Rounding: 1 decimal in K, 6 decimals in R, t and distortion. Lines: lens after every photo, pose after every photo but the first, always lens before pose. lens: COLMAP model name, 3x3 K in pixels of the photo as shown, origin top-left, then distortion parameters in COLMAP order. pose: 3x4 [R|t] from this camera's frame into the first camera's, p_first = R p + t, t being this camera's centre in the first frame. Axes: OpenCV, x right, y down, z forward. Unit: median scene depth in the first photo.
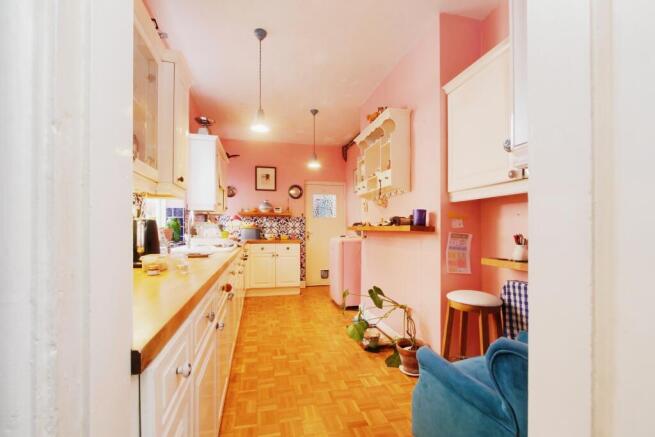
lens RADIAL K [[282.3, 0, 333.7], [0, 282.3, 234.3], [0, 0, 1]] dist [0.000675, 0.000113]
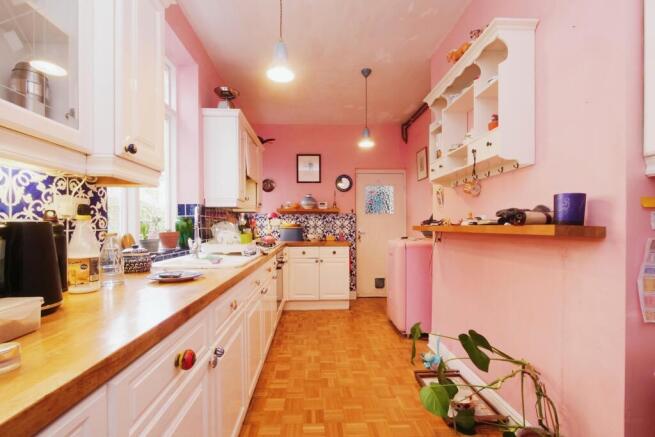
lens RADIAL K [[282.3, 0, 333.7], [0, 282.3, 234.3], [0, 0, 1]] dist [0.000675, 0.000113]
pose [[0.982749, -0.002612, -0.184928, -0.015793], [0.004491, 0.999942, 0.009745, -0.011840], [0.184892, -0.010407, 0.982704, 0.234984]]
